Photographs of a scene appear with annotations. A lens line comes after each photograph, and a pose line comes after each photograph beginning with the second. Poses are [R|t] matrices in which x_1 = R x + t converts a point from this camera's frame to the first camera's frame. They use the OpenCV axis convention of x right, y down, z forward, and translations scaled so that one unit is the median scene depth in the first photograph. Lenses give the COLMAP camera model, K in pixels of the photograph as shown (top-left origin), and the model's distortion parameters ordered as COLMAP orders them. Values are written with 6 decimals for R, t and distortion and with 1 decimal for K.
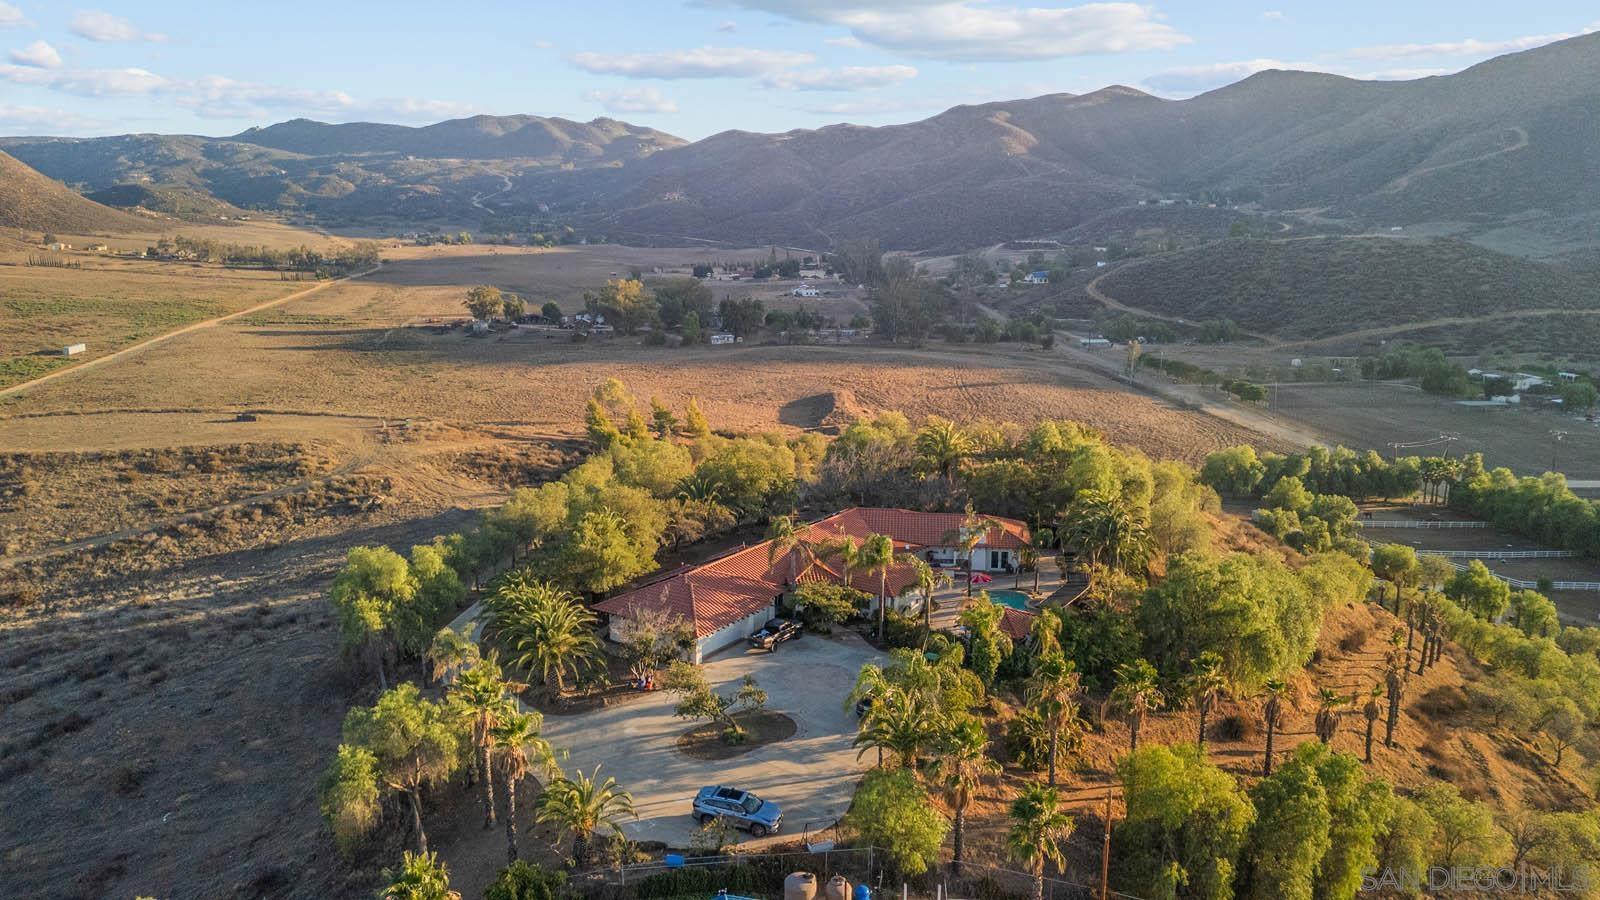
lens RADIAL K [[1185.4, 0, 800.0], [0, 1185.4, 450.0], [0, 0, 1]] dist [0.048656, -0.011527]
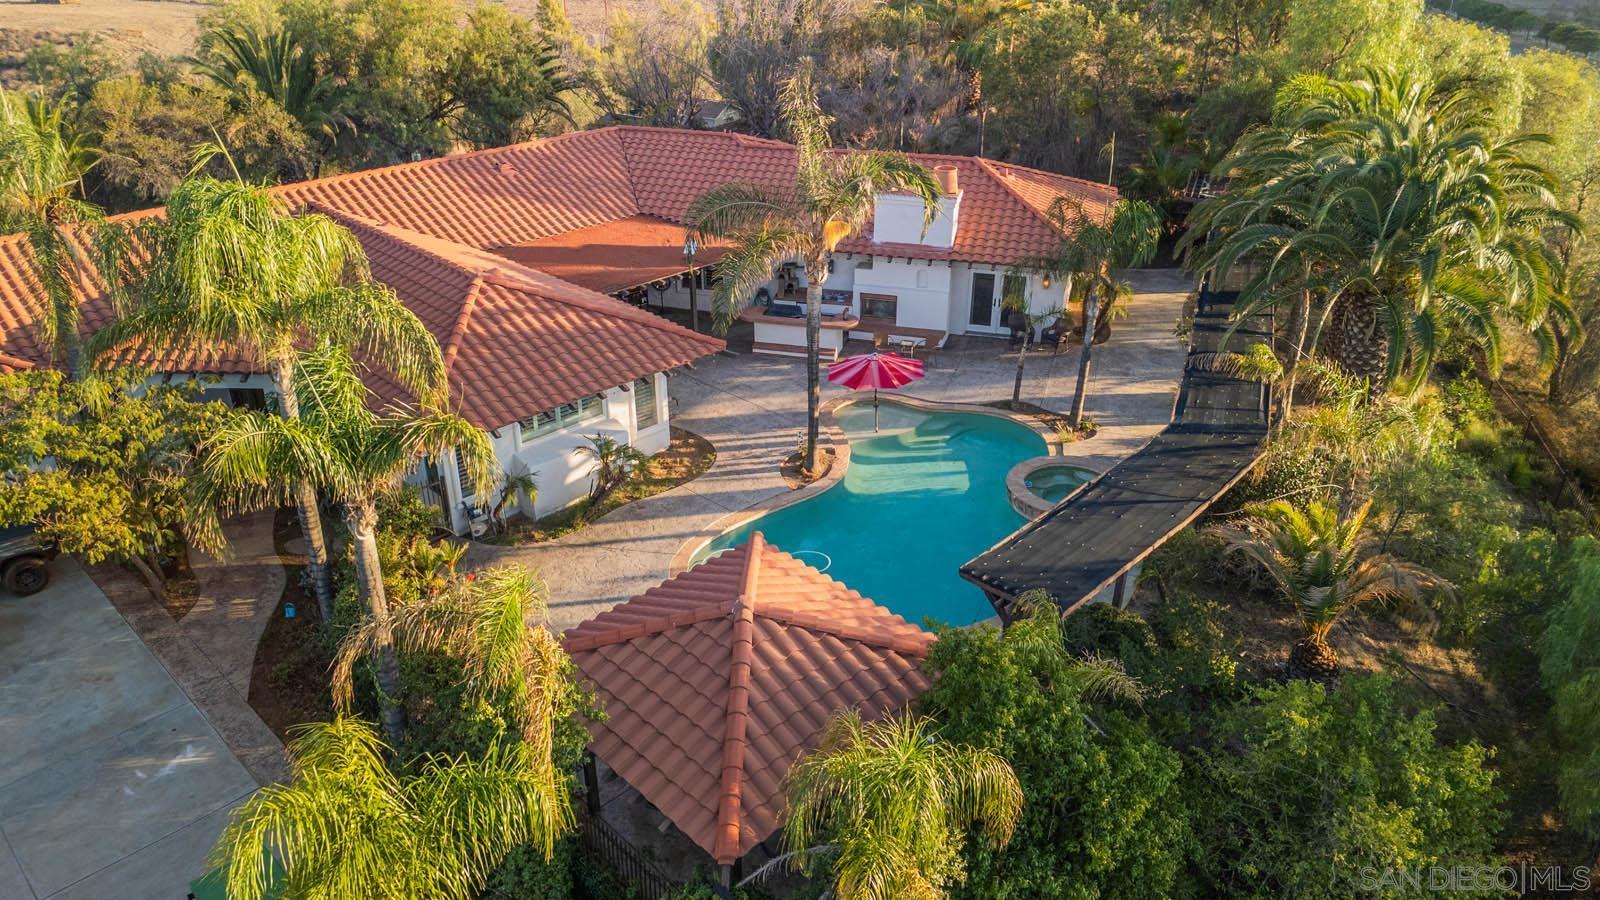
lens RADIAL K [[1185.4, 0, 800.0], [0, 1185.4, 450.0], [0, 0, 1]] dist [0.048656, -0.011527]
pose [[0.986595, 0.073799, -0.145545, 0.042558], [-0.034221, 0.965632, 0.257650, 0.012924], [0.159558, -0.249215, 0.955214, 0.173010]]
